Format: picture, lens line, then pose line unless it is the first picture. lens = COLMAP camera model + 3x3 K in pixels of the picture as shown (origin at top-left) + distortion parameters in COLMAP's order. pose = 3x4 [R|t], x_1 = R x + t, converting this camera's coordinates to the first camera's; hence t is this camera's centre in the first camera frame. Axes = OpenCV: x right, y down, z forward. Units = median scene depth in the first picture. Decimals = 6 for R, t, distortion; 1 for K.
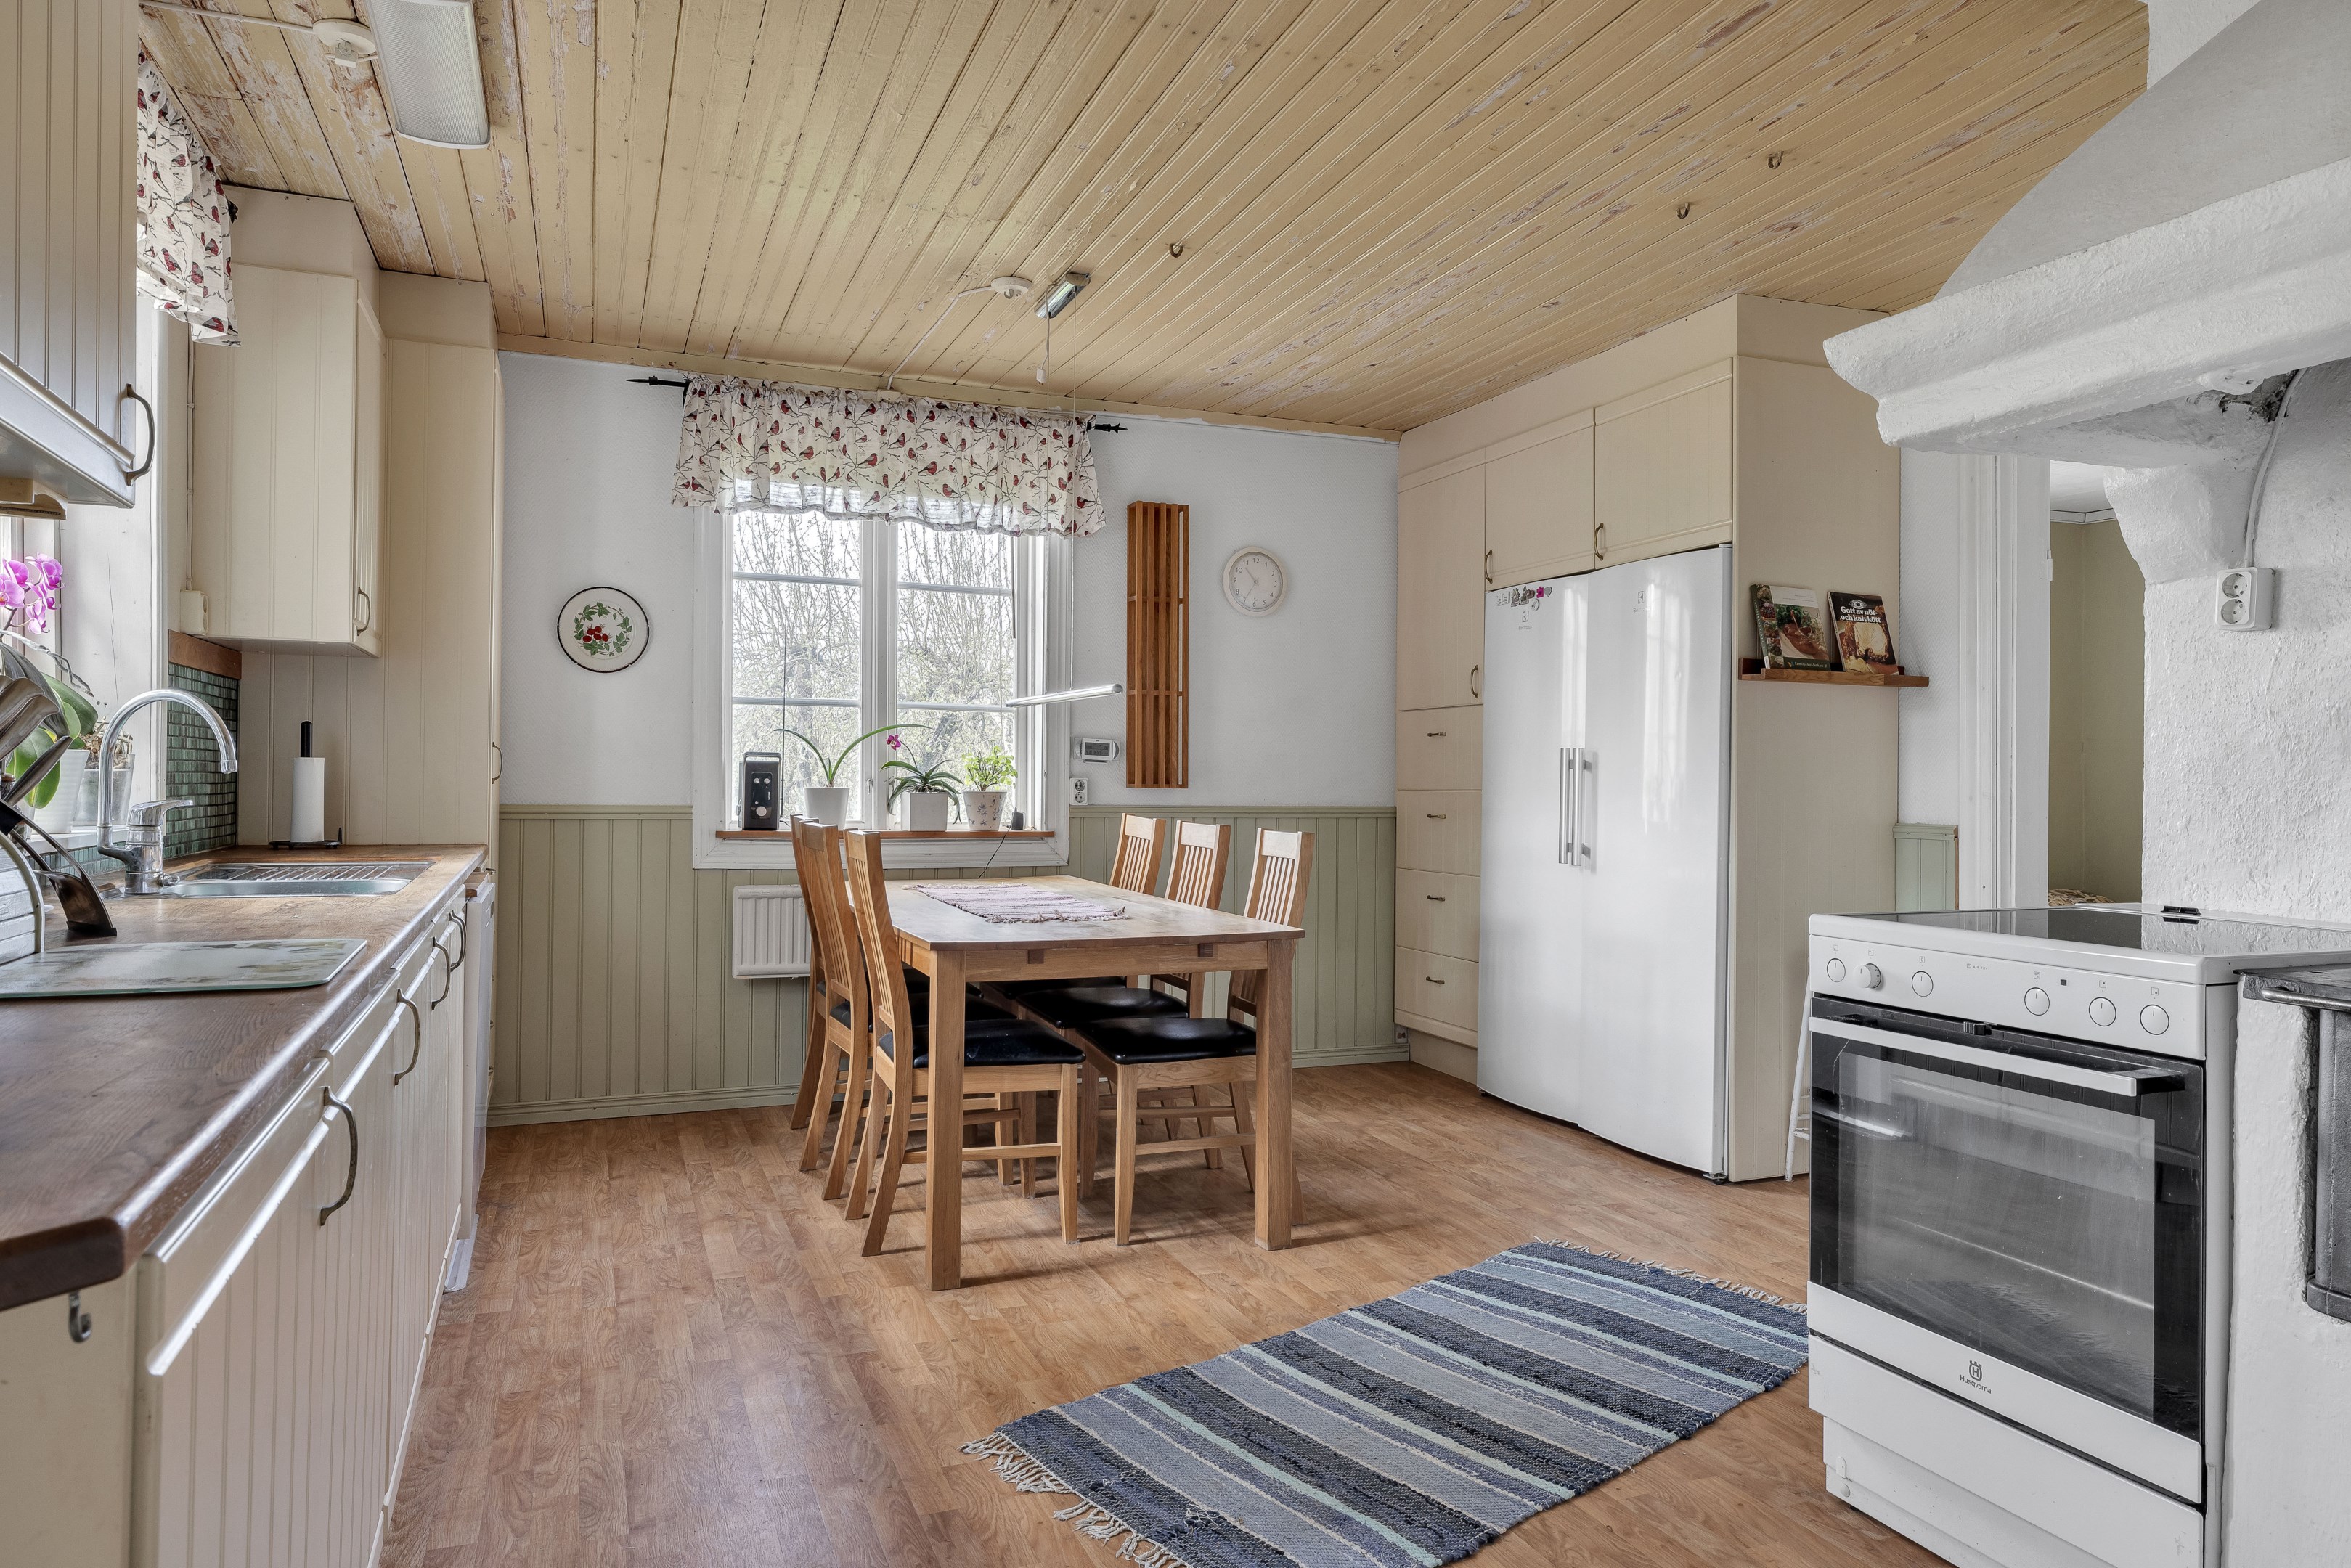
lens RADIAL K [[1509.4, 0, 1243.1], [0, 1509.4, 787.3], [0, 0, 1]] dist [-0.005135, 0.002666]
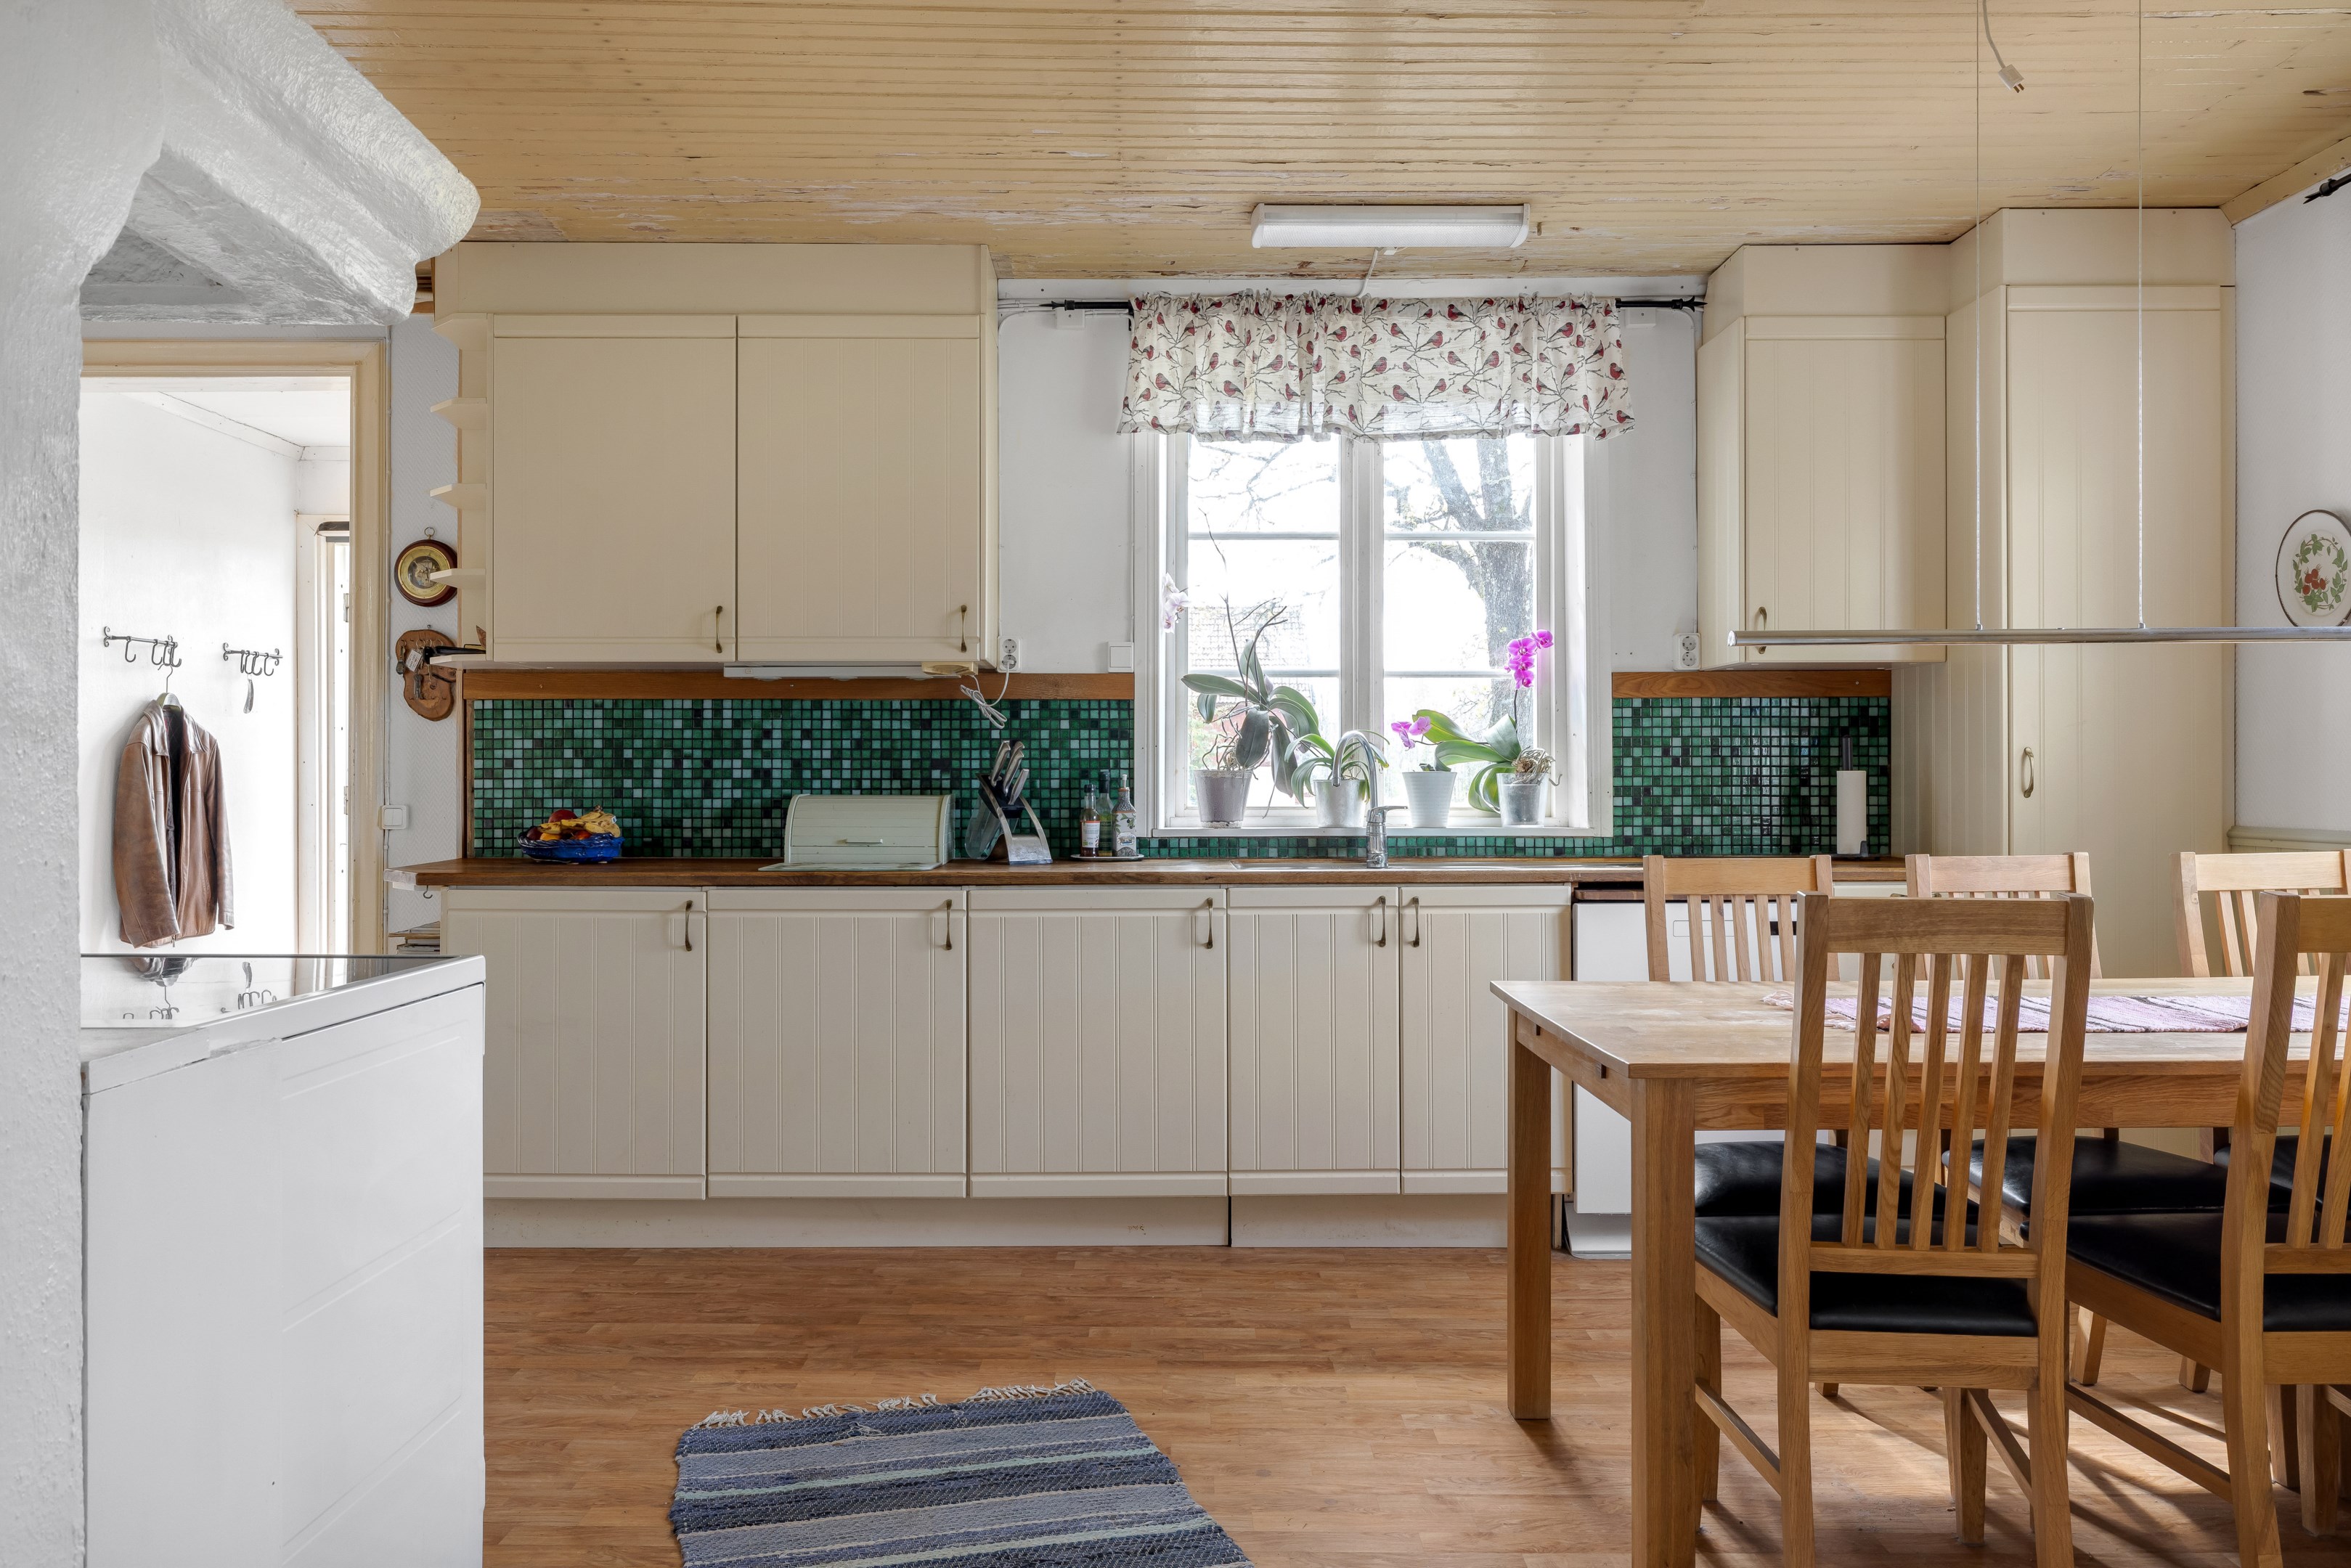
lens RADIAL K [[1653.9, 0, 1185.0], [0, 1653.9, 787.1], [0, 0, 1]] dist [-0.001539, -0.000760]
pose [[-0.409432, -0.008009, -0.912305, 0.464069], [-0.008732, 0.999950, -0.004860, 0.000519], [0.912299, 0.005976, -0.409482, 0.838536]]
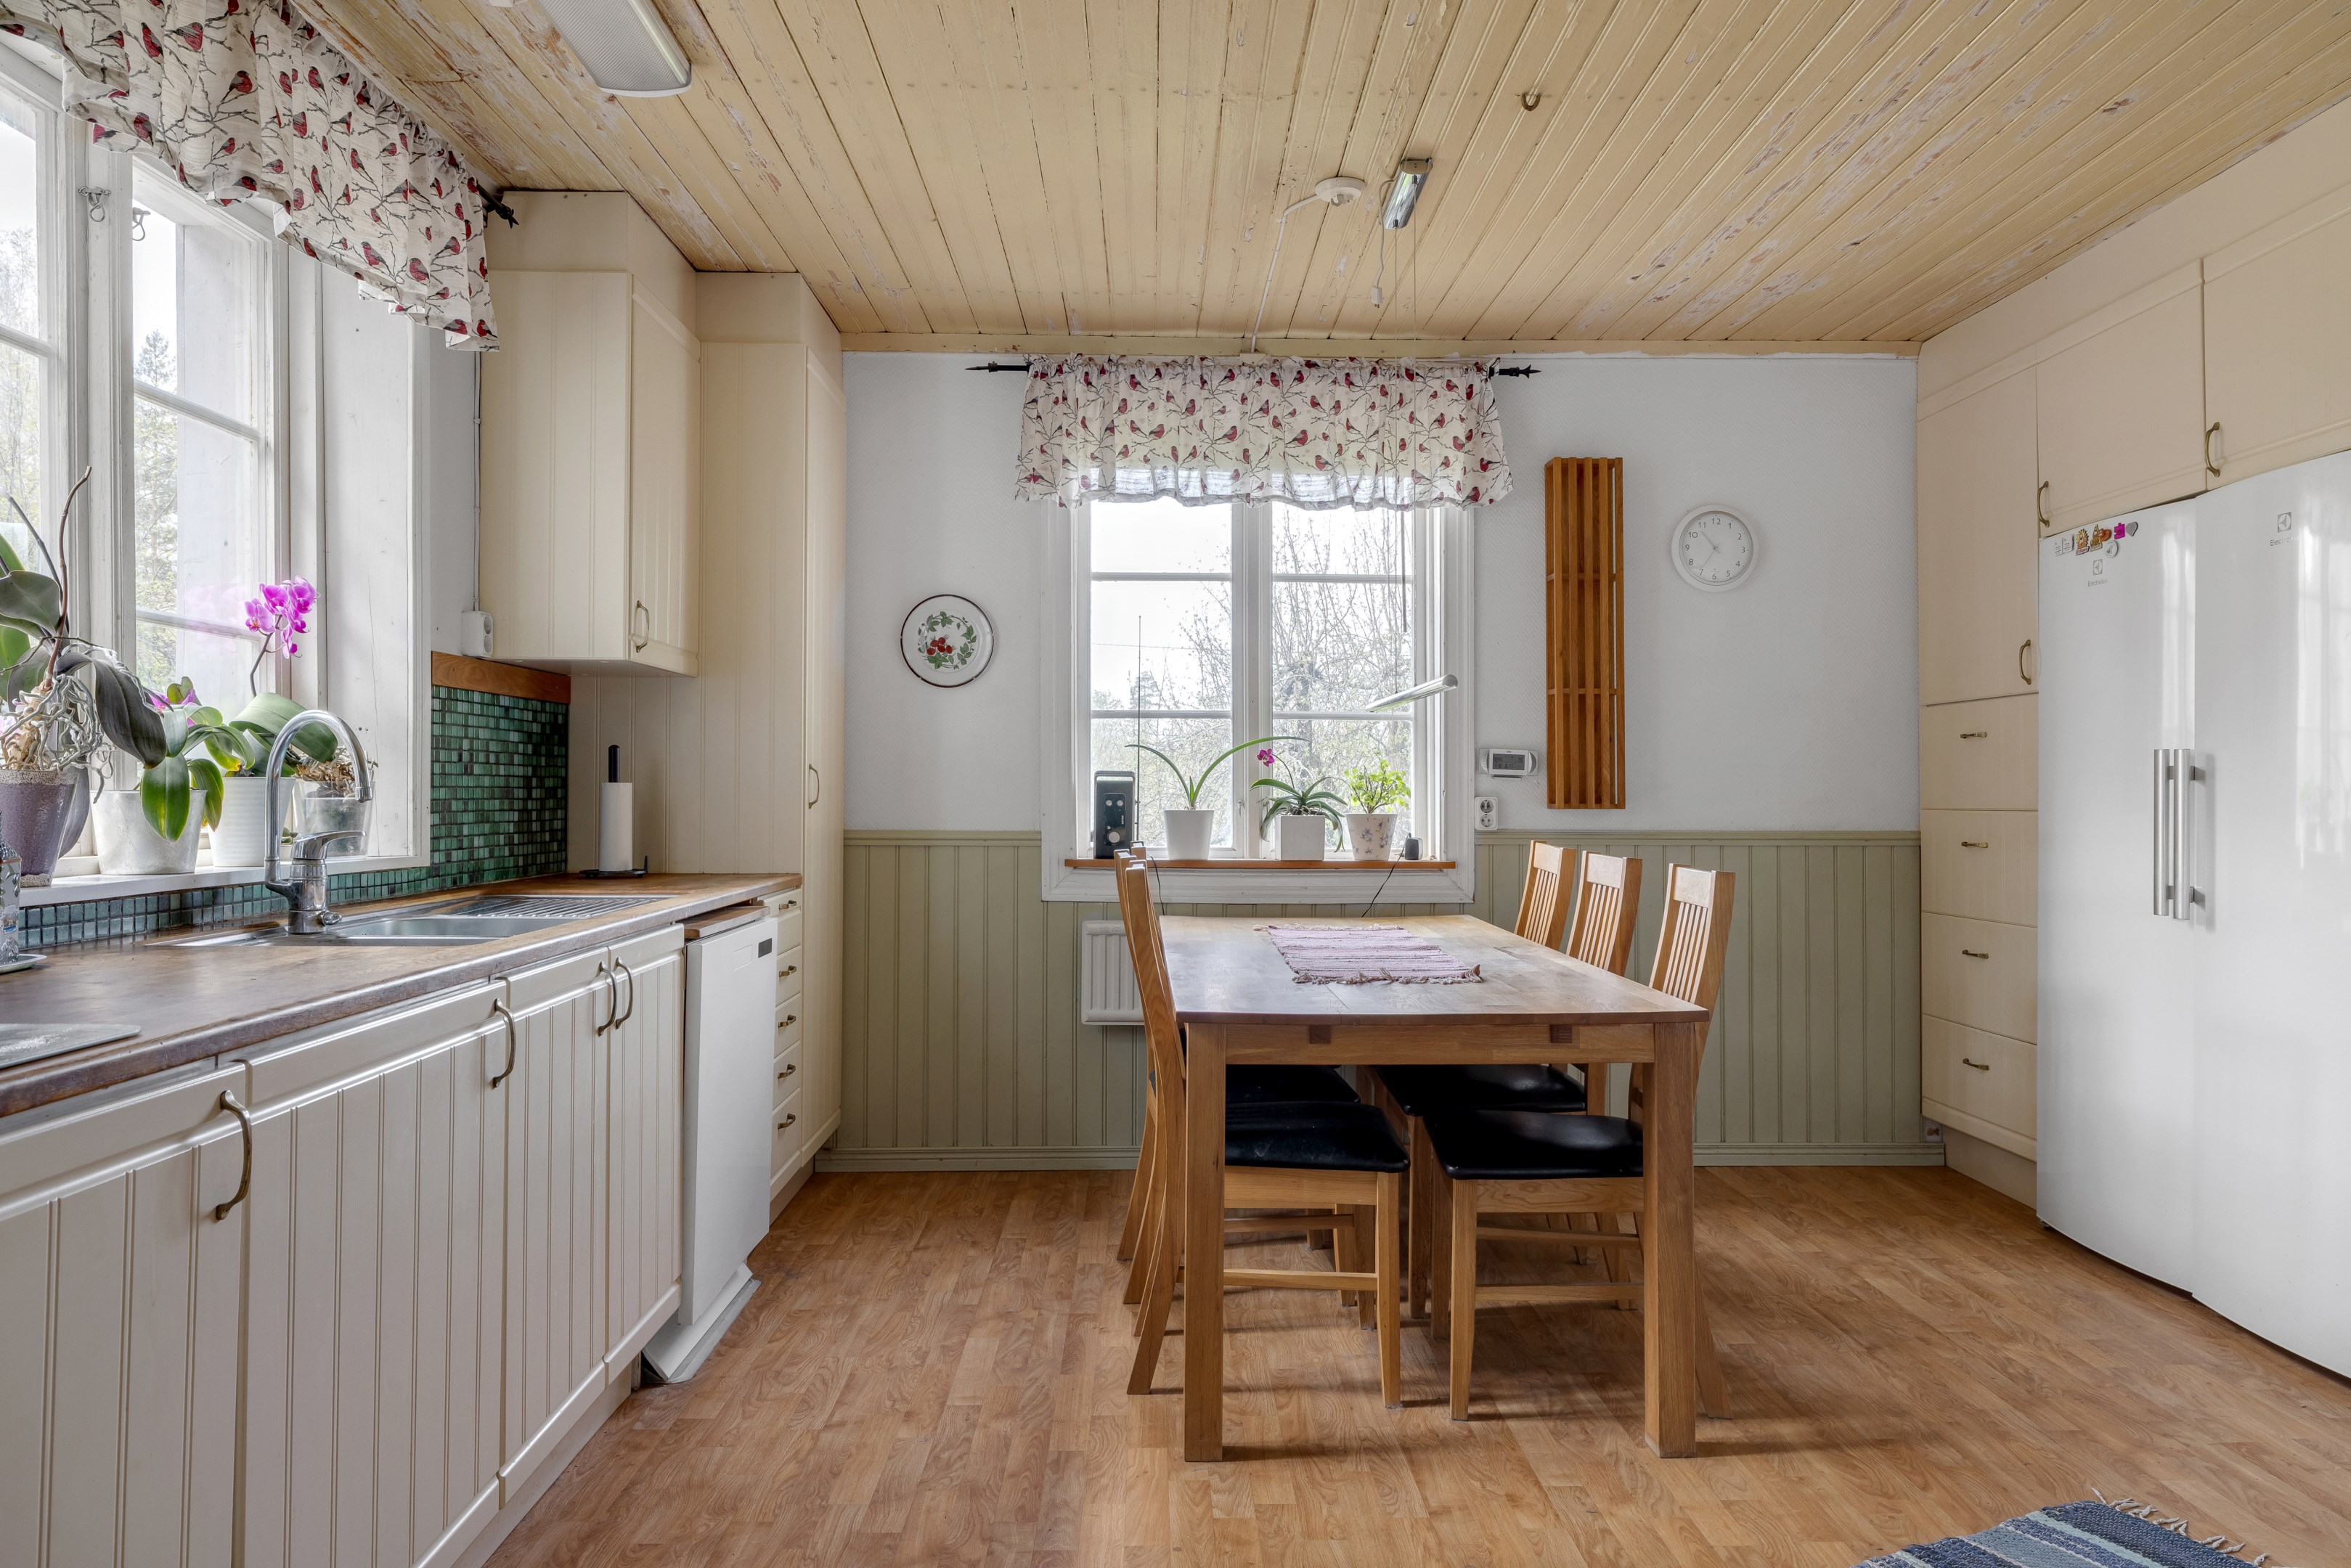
lens RADIAL K [[1509.4, 0, 1217.5], [0, 1509.4, 779.2], [0, 0, 1]] dist [-0.005135, 0.002666]
pose [[0.926667, -0.011526, -0.375706, 0.077043], [0.005110, 0.999824, -0.018071, -0.002041], [0.375848, 0.014826, 0.926563, 0.207696]]
